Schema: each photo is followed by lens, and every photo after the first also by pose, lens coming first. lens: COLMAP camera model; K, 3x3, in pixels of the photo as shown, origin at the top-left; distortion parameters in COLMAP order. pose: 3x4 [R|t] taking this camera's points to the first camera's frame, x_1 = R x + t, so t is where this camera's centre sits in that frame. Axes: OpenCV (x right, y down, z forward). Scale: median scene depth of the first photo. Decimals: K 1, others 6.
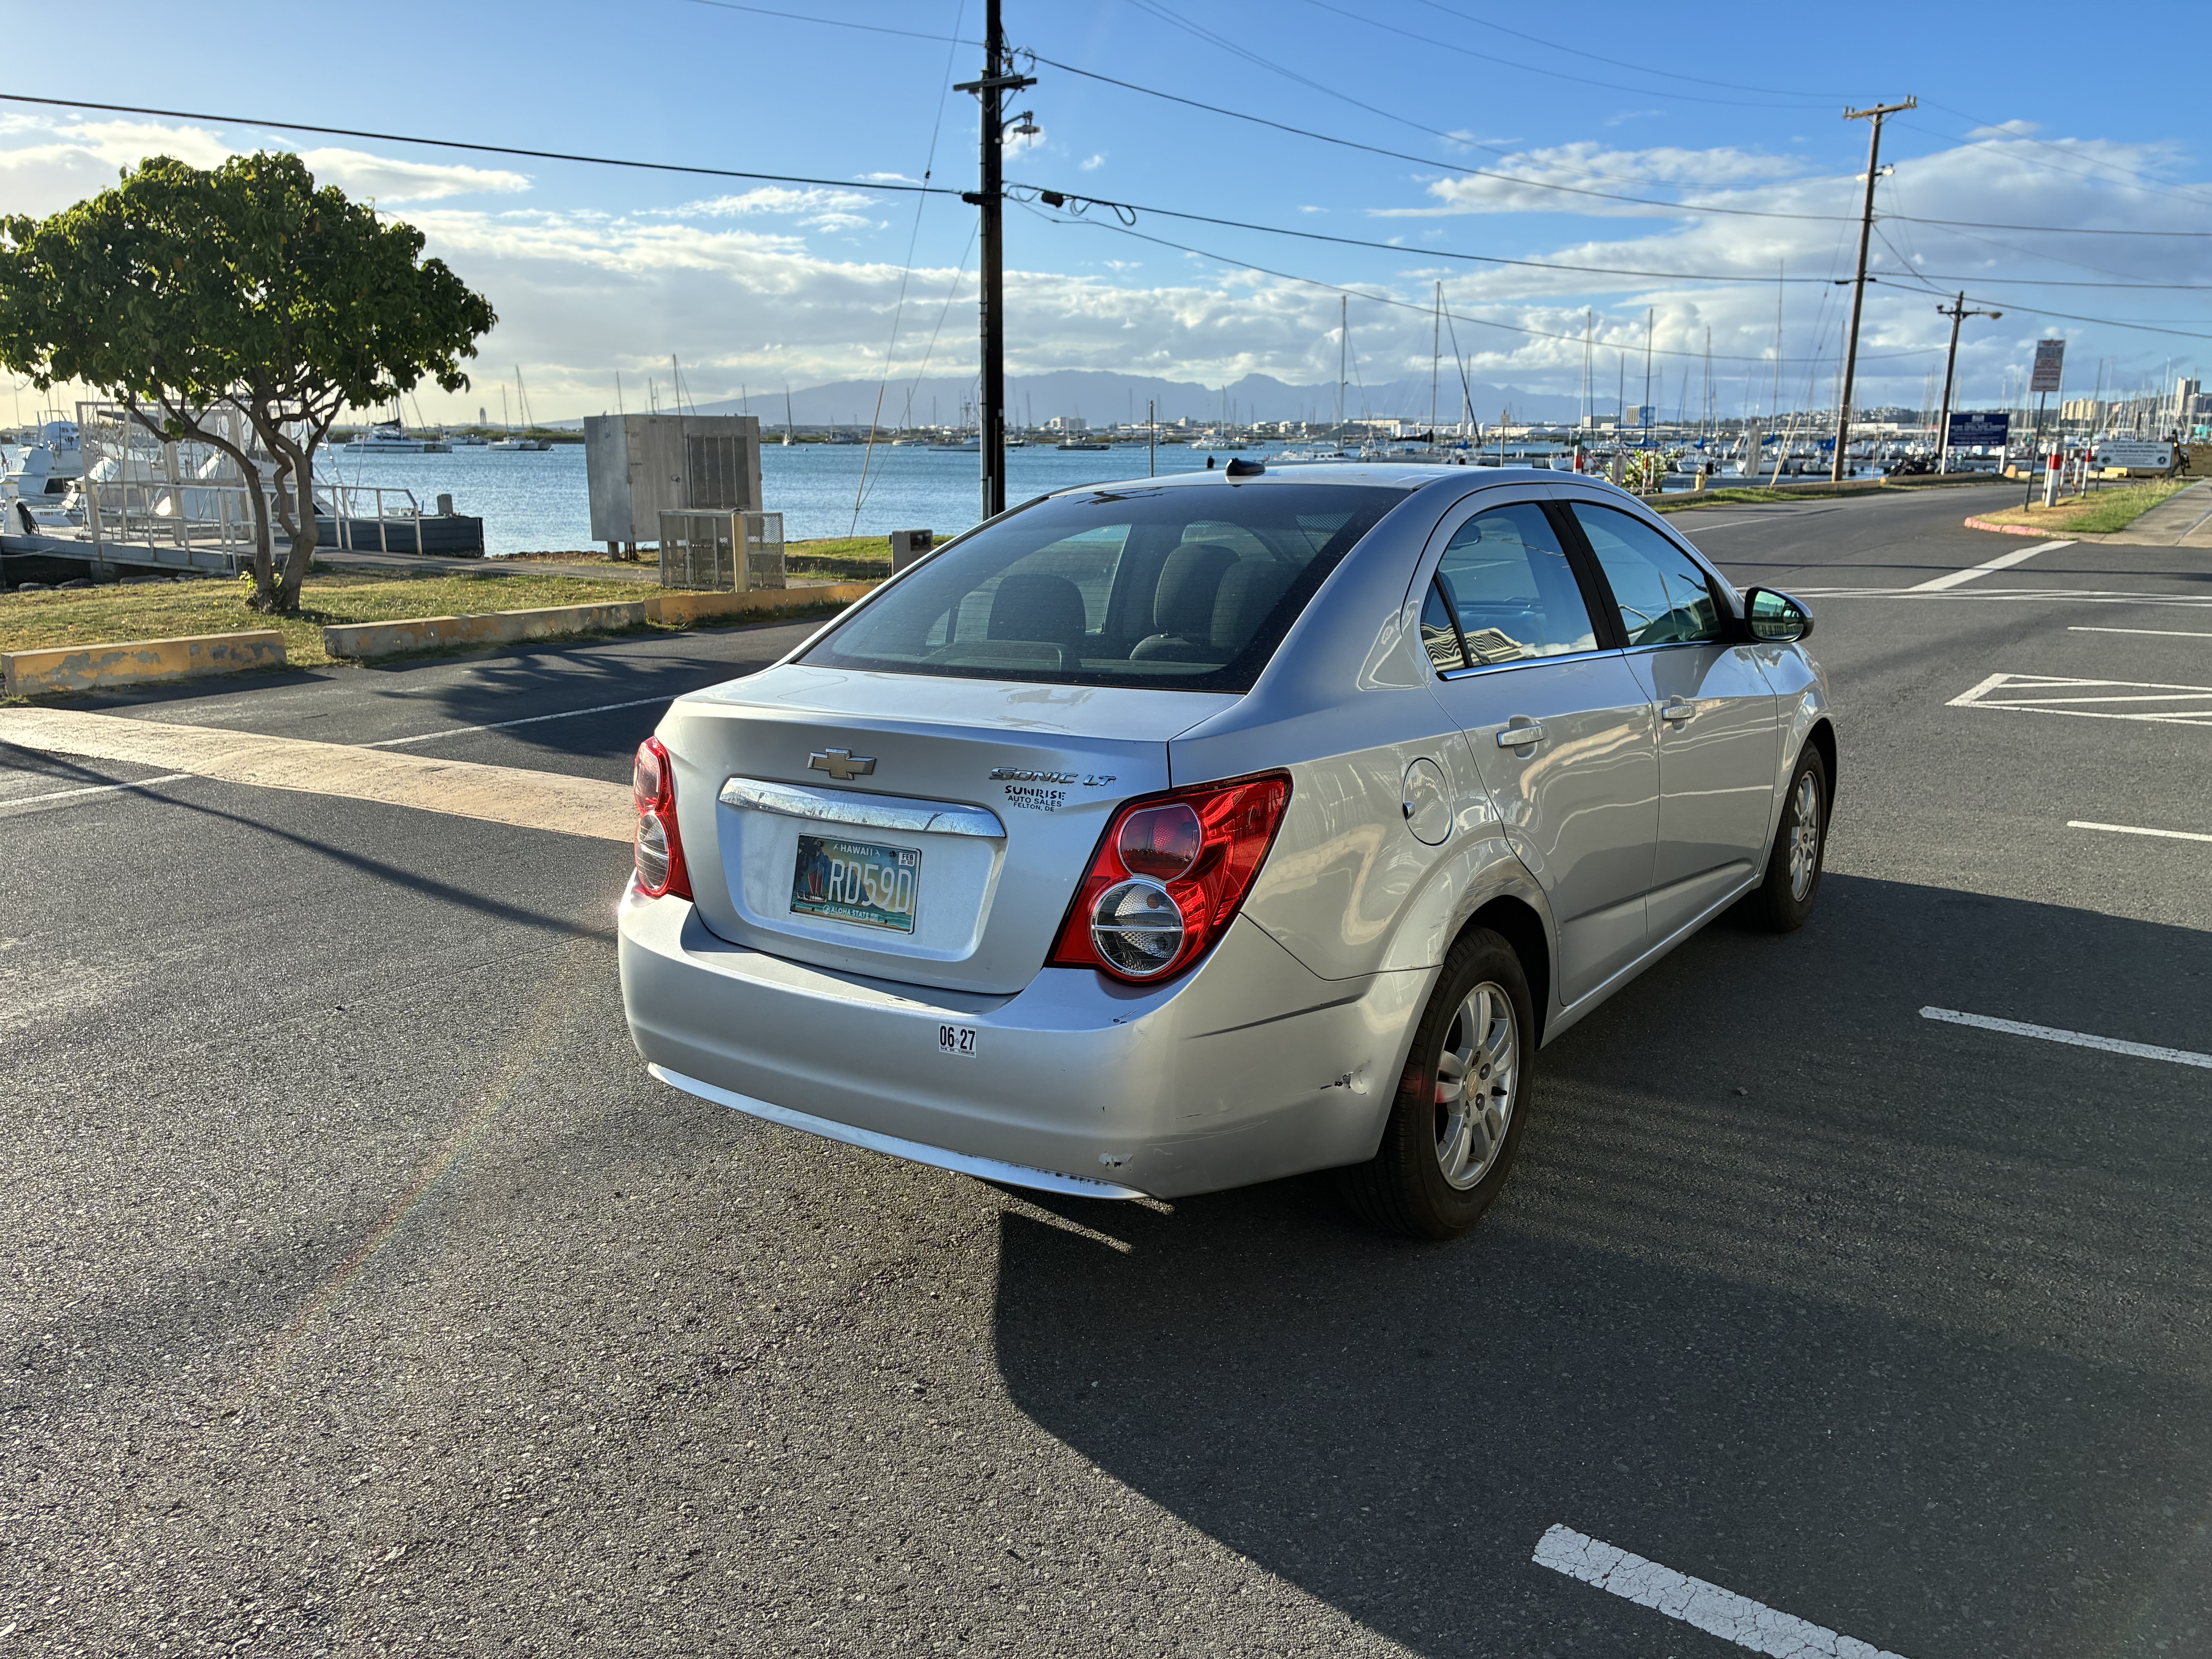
lens RADIAL K [[1649.8, 0, 1092.9], [0, 1649.8, 836.1], [0, 0, 1]] dist [0.024008, -0.023649]
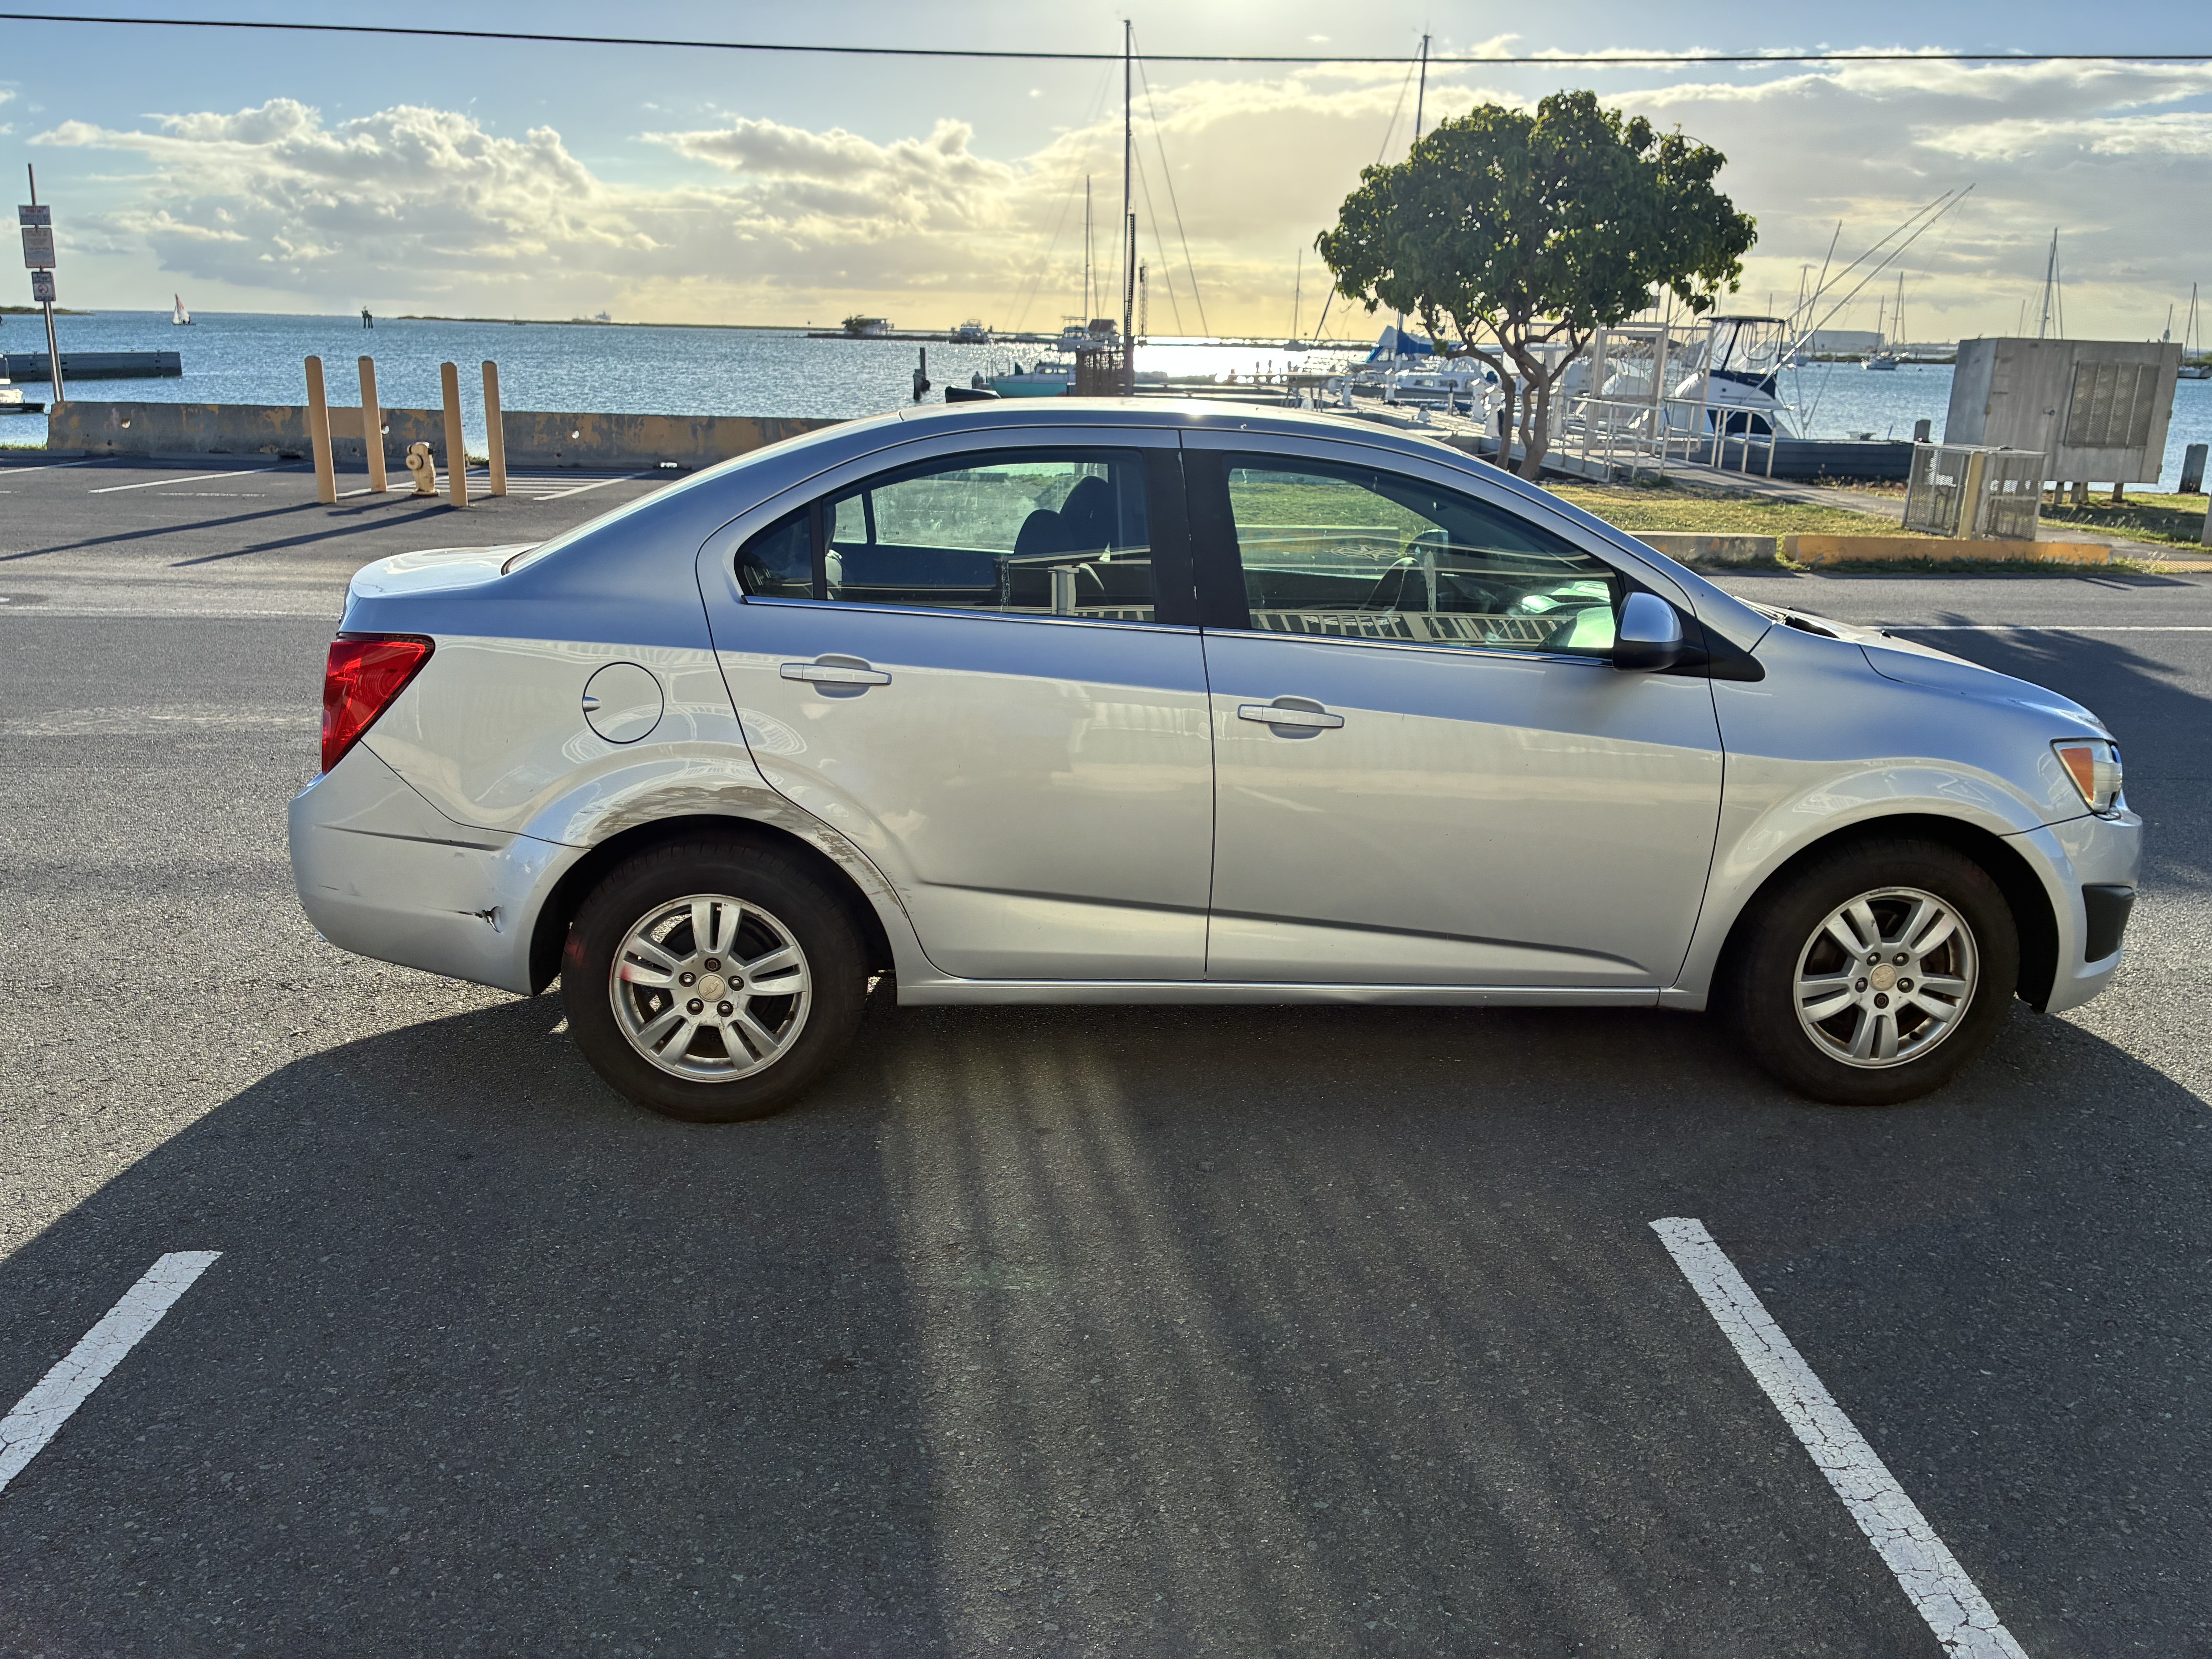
lens RADIAL K [[1649.8, 0, 1122.6], [0, 1649.8, 833.9], [0, 0, 1]] dist [0.024008, -0.023649]
pose [[0.639244, 0.232839, -0.732907, 0.223961], [-0.200525, 0.970558, 0.133440, -0.027252], [0.742399, 0.061665, 0.667114, 0.093792]]
